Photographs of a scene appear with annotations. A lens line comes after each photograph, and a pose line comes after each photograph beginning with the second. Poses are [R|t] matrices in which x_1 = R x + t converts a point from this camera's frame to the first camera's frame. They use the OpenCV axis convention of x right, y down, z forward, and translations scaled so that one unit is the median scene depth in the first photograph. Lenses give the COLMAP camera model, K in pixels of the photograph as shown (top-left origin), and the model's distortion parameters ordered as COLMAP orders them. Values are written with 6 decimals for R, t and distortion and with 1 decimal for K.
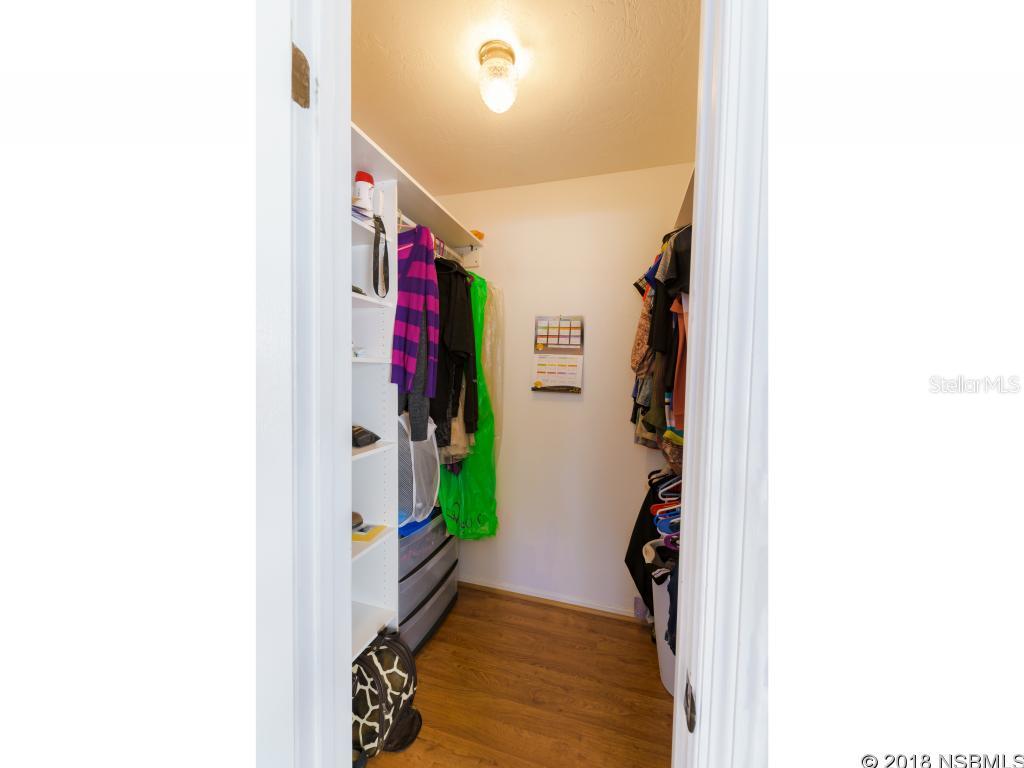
lens RADIAL K [[386.5, 0, 509.4], [0, 386.5, 403.2], [0, 0, 1]] dist [0.000012, -0.000117]
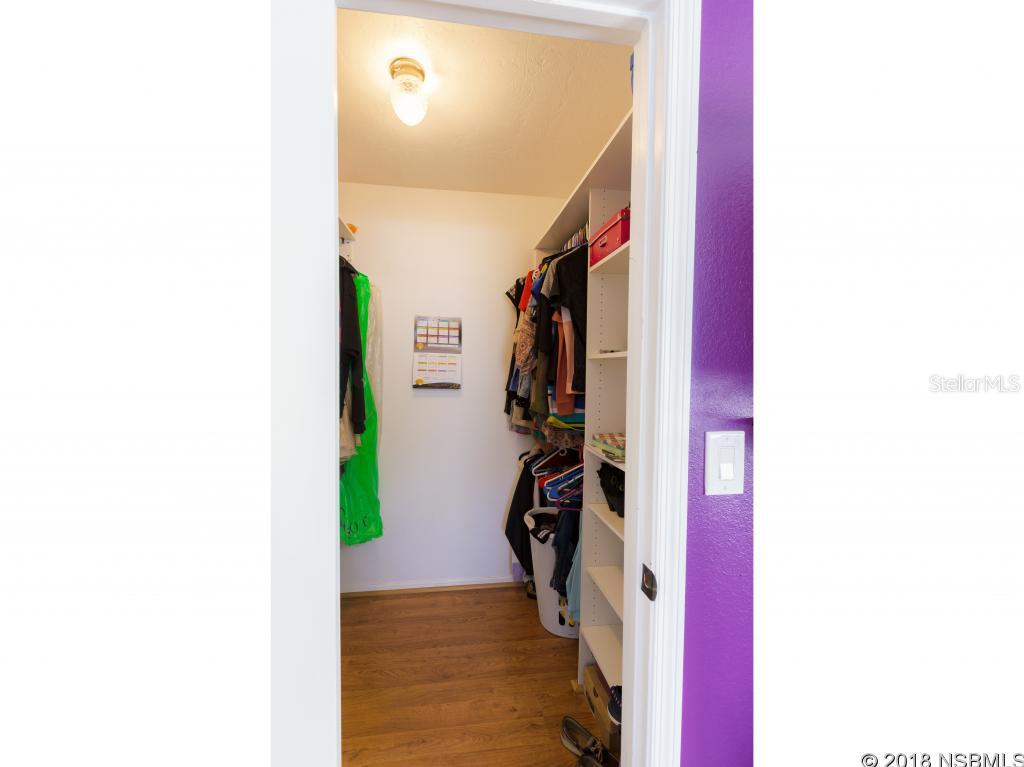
lens RADIAL K [[386.5, 0, 509.4], [0, 386.5, 402.7], [0, 0, 1]] dist [0.000012, -0.000117]
pose [[0.899941, -0.049591, 0.433183, -0.173529], [0.045454, 0.998768, 0.019908, -0.002794], [-0.433636, 0.001774, 0.901086, -0.041788]]
